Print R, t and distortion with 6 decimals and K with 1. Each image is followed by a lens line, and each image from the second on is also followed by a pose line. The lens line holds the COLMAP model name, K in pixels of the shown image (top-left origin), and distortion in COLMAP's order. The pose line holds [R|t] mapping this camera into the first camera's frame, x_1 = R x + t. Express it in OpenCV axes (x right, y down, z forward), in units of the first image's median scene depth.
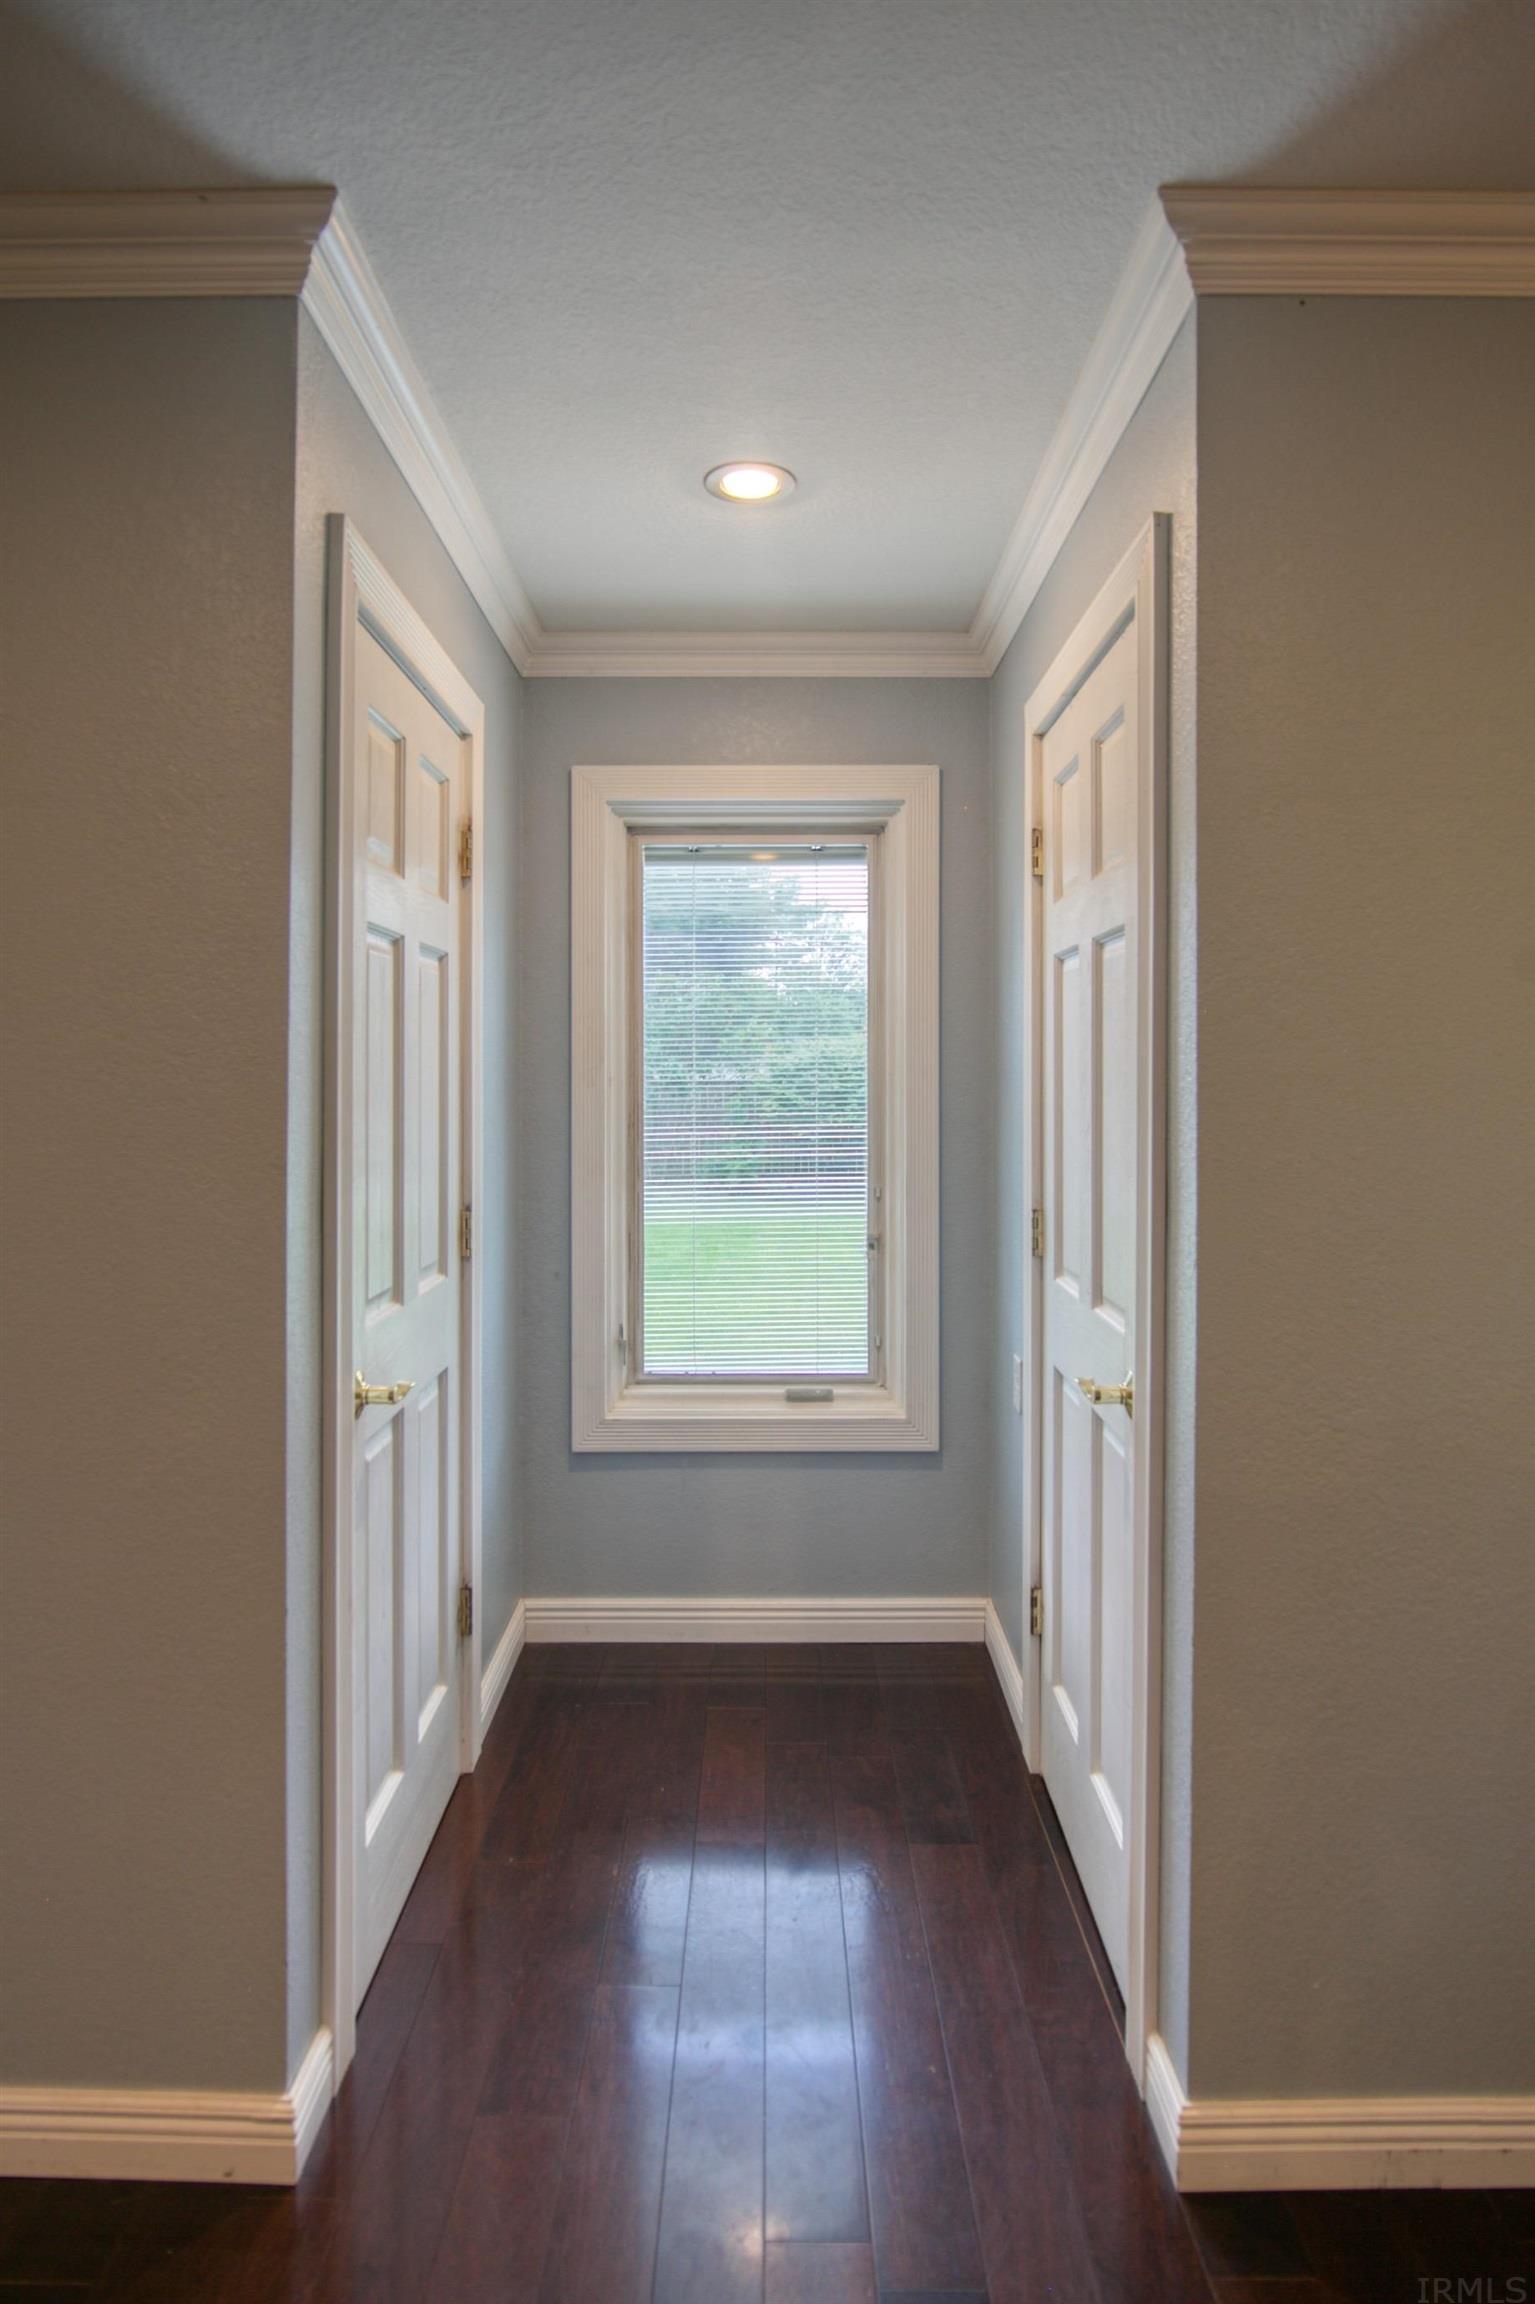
lens RADIAL K [[1333.4, 0, 763.3], [0, 1333.4, 1071.4], [0, 0, 1]] dist [-0.025486, 0.000518]
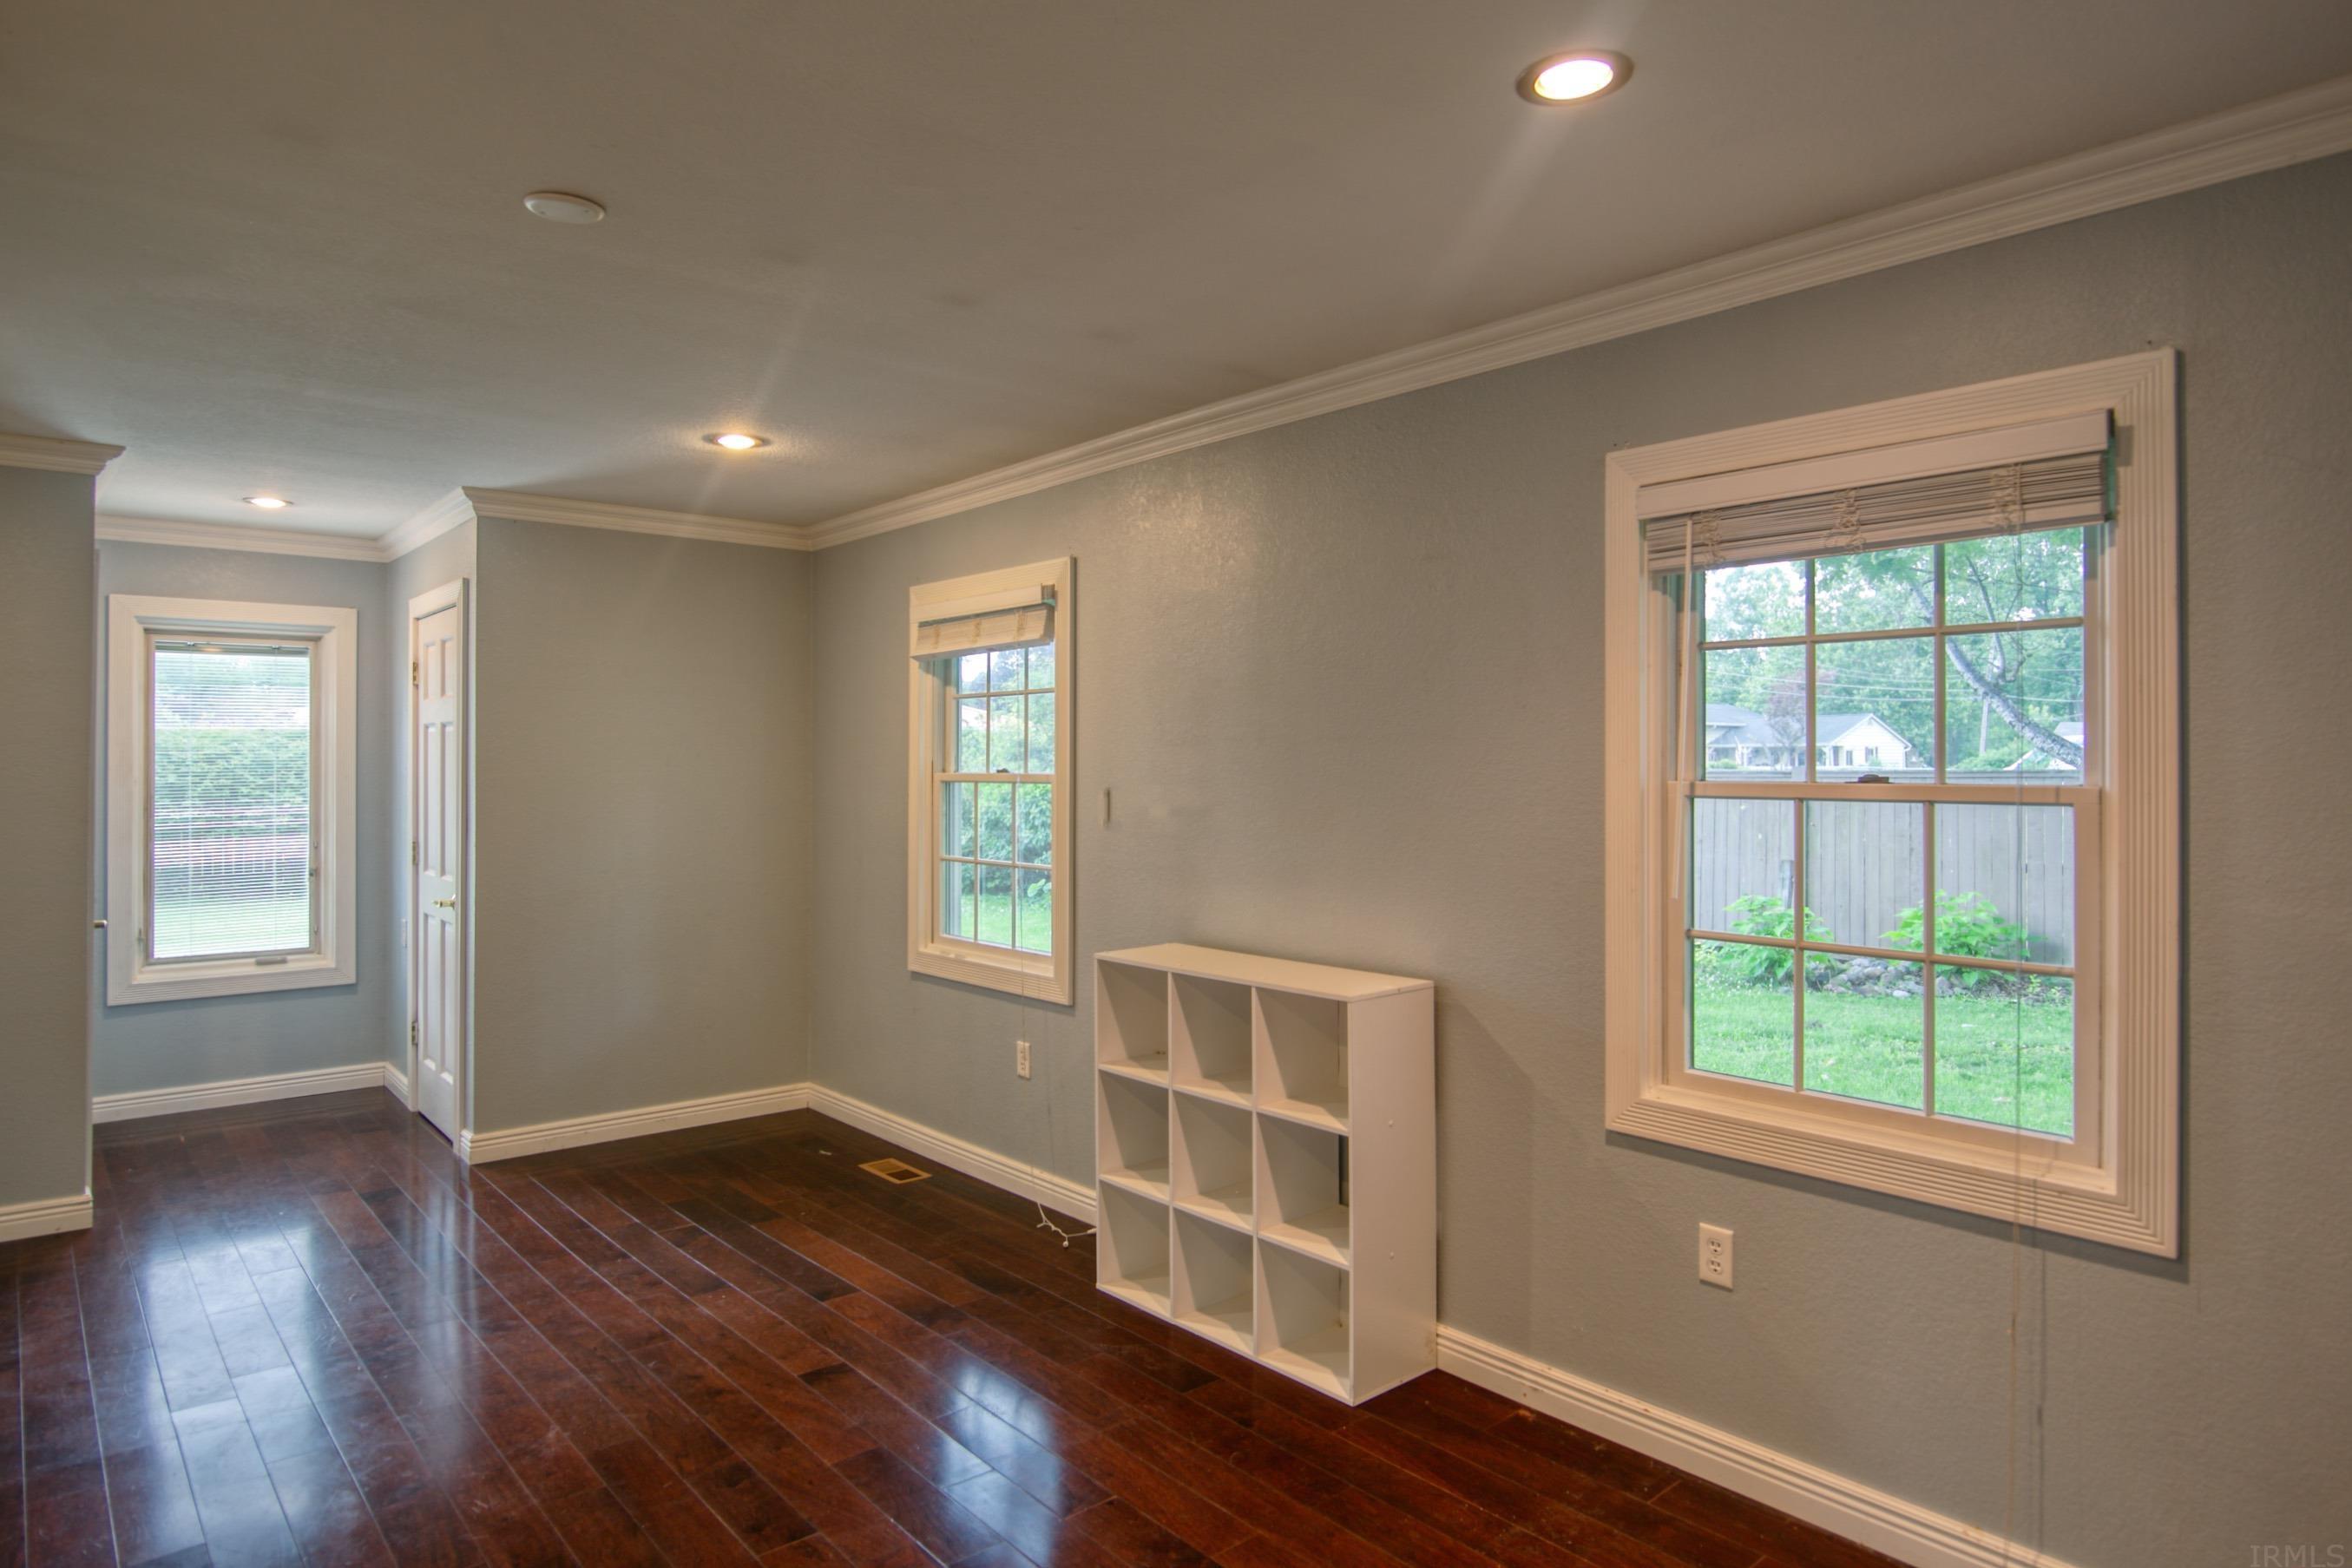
lens RADIAL K [[1361.1, 0, 1170.8], [0, 1361.1, 757.2], [0, 0, 1]] dist [-0.025486, 0.000518]
pose [[0.758215, 0.002166, 0.652001, -0.227231], [-0.001380, 0.999998, -0.001717, -0.023413], [-0.652003, 0.000402, 0.758216, -1.133438]]
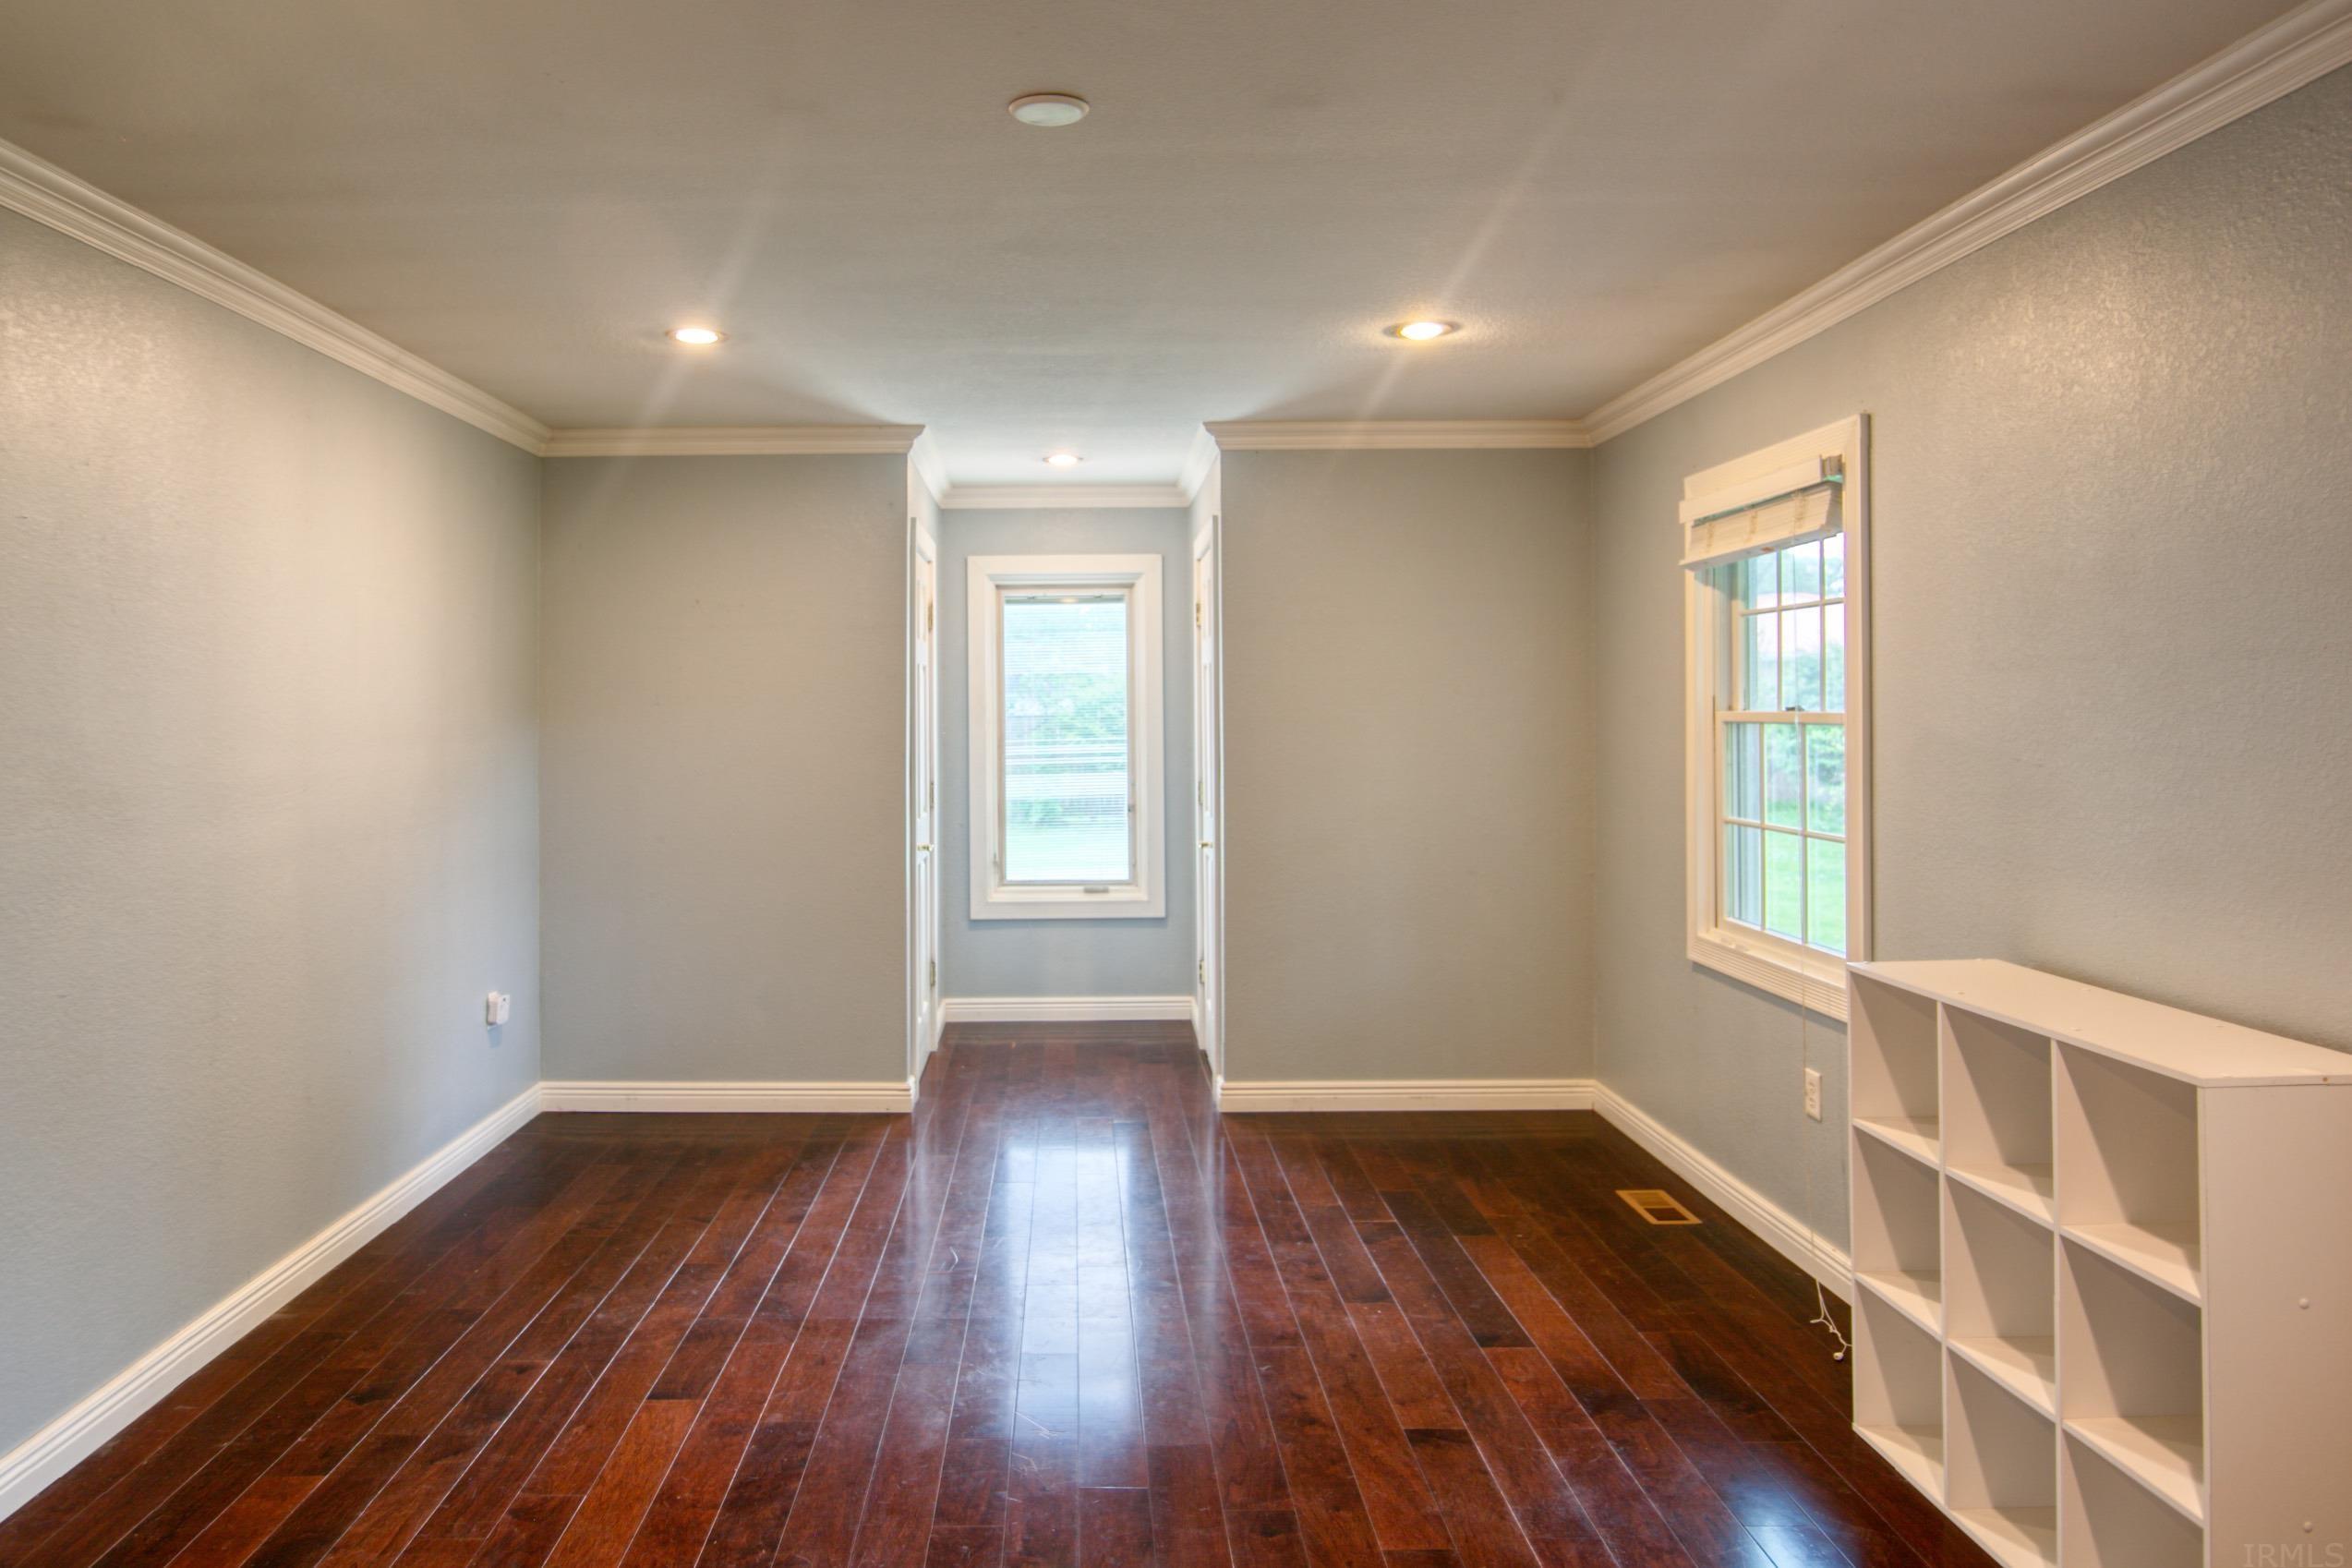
lens RADIAL K [[1497.4, 0, 1058.0], [0, 1497.4, 697.7], [0, 0, 1]] dist [-0.019894, -0.001261]
pose [[0.999955, -0.008384, -0.004390, -0.007726], [0.008373, 0.999961, -0.002670, -0.021270], [0.004412, 0.002634, 0.999987, -1.123476]]
